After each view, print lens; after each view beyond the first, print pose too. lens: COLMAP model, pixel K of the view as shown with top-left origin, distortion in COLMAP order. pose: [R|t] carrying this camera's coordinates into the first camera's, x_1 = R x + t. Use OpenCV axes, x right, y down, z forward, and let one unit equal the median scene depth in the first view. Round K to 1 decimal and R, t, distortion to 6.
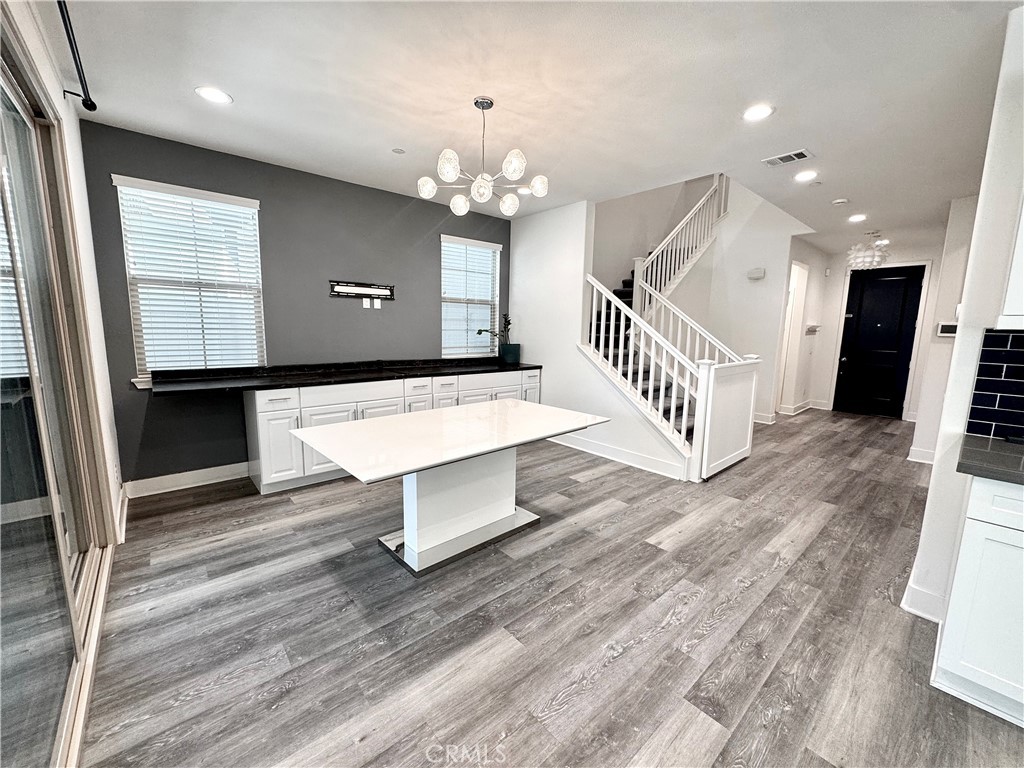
lens RADIAL K [[408.0, 0, 512.0], [0, 408.0, 384.0], [0, 0, 1]] dist [-0.001338, 0.000267]
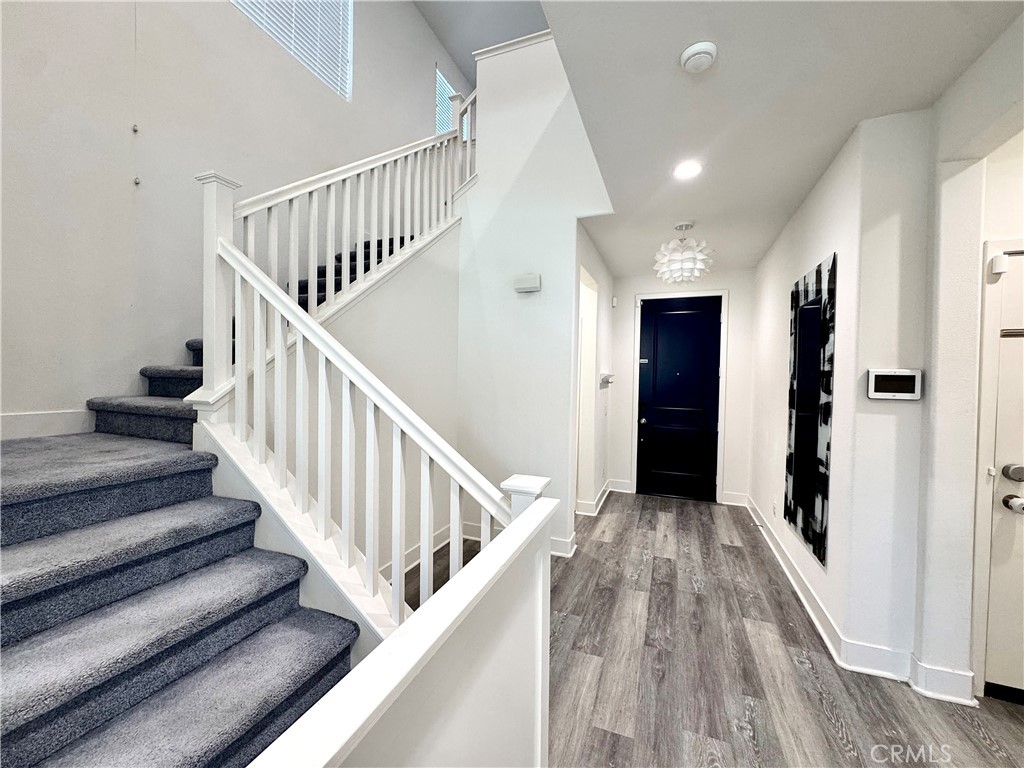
lens RADIAL K [[408.0, 0, 512.0], [0, 408.0, 384.0], [0, 0, 1]] dist [-0.001338, 0.000267]
pose [[0.887735, -0.011156, 0.460219, 0.295370], [0.064699, 0.992807, -0.100734, -0.071979], [-0.455785, 0.119201, 0.882072, 0.490191]]
